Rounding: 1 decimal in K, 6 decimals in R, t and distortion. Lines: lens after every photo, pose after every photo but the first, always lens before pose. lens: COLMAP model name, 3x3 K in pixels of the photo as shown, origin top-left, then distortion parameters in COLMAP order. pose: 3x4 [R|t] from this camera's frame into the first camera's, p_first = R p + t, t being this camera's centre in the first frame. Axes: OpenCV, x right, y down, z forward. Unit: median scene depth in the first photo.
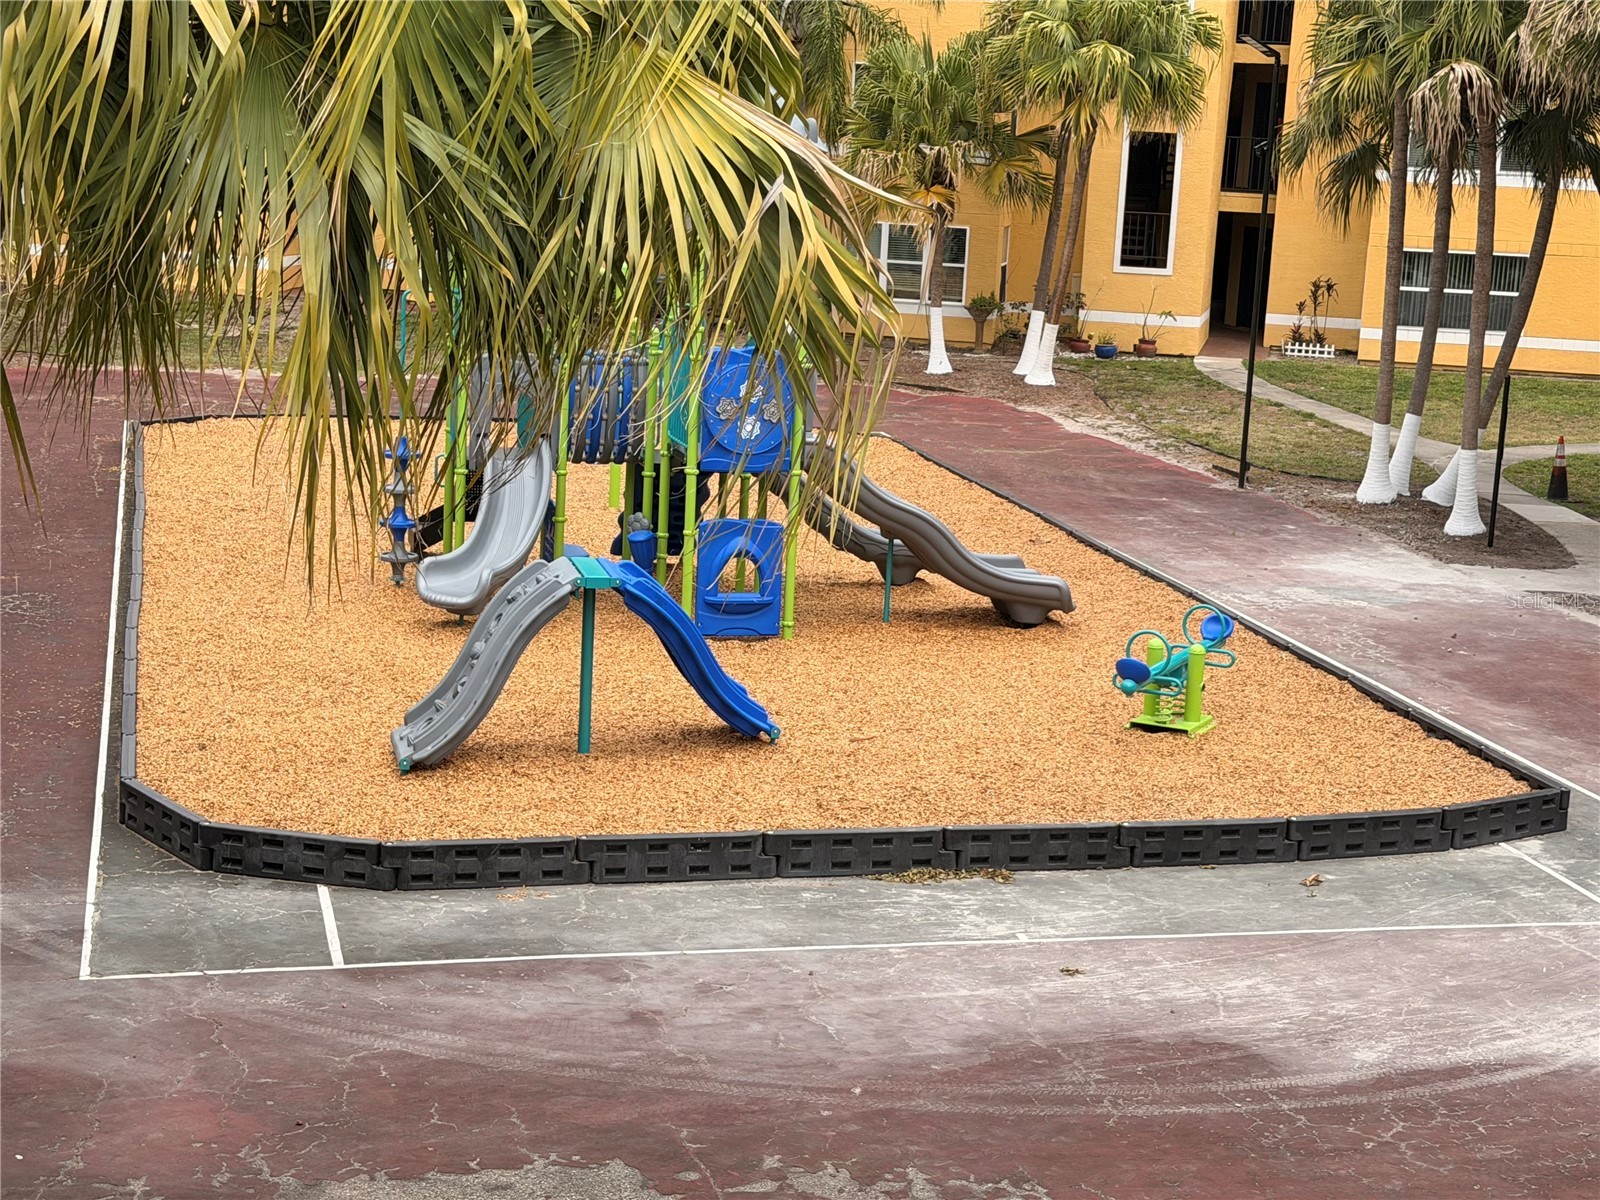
lens RADIAL K [[2634.4, 0, 800.0], [0, 2634.4, 600.0], [0, 0, 1]] dist [0.169238, -0.072755]
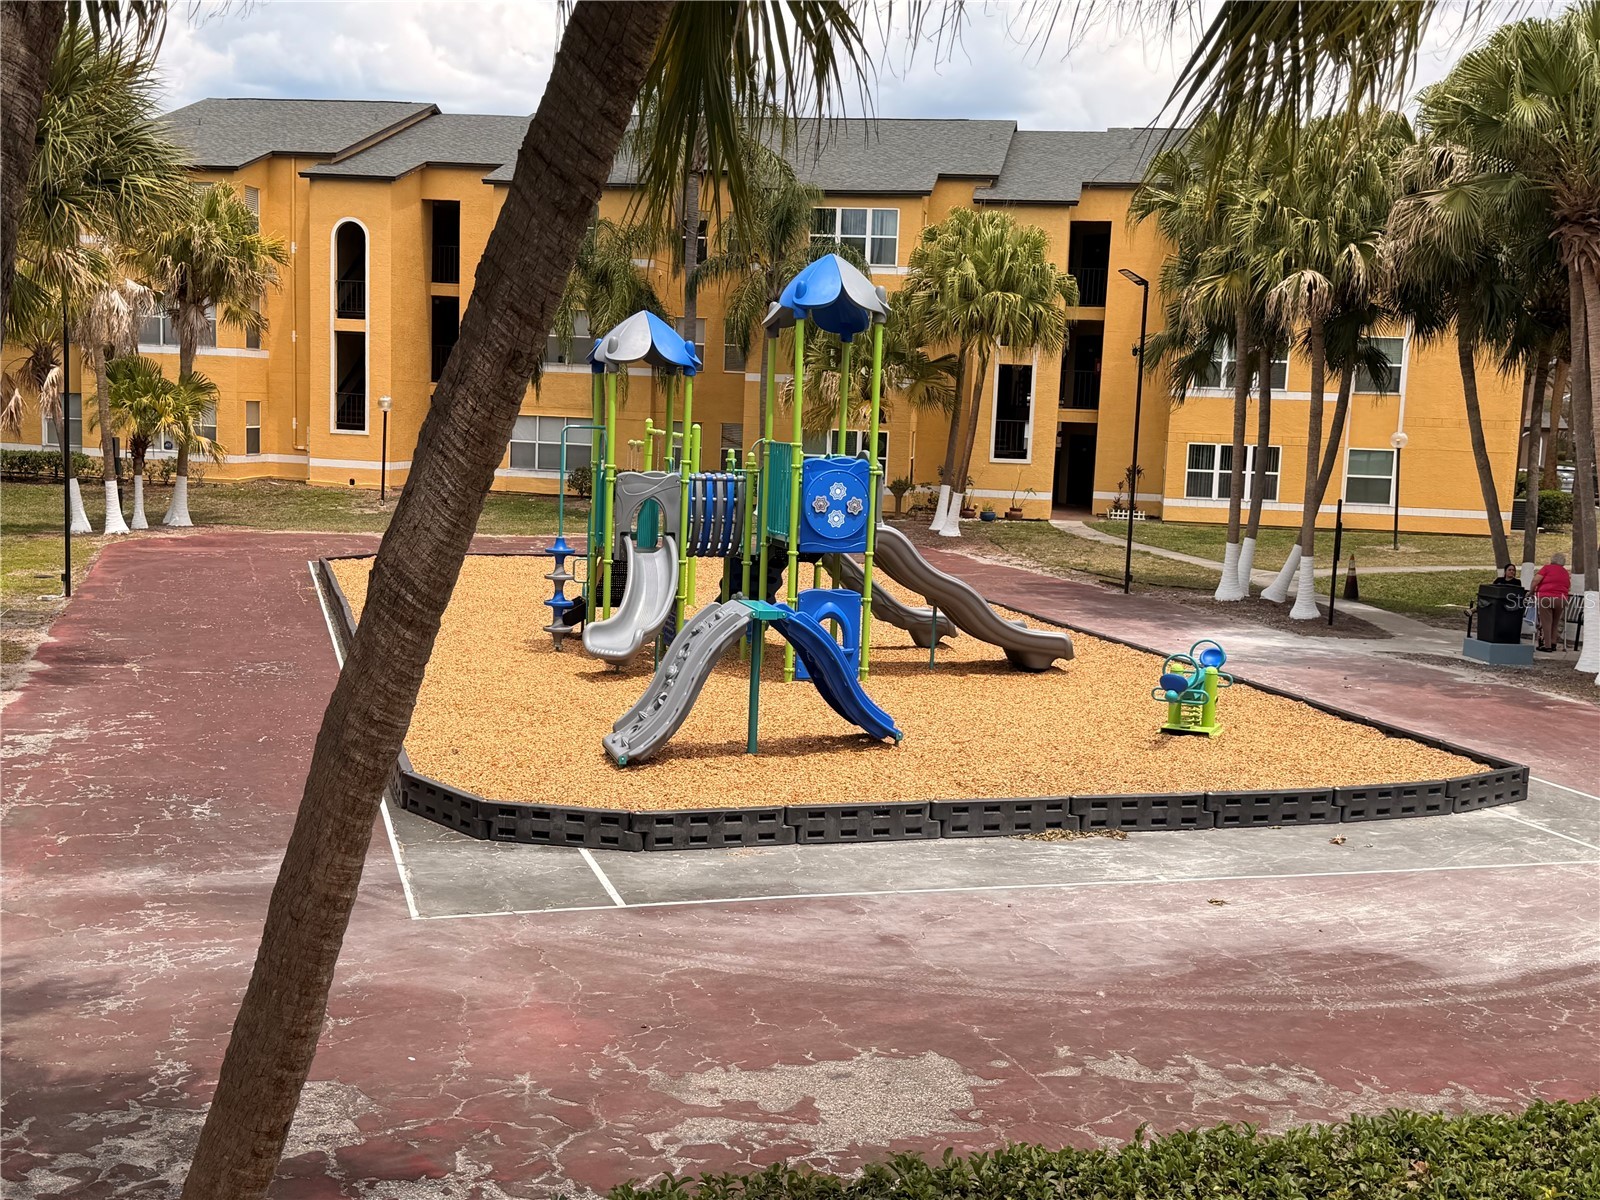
lens RADIAL K [[1798.3, 0, 800.0], [0, 1798.3, 600.0], [0, 0, 1]] dist [0.244059, -0.581594]
pose [[0.998878, -0.015674, 0.044680, -0.115033], [0.018597, 0.997661, -0.065783, 0.049830], [-0.043544, 0.066540, 0.996833, 0.153908]]
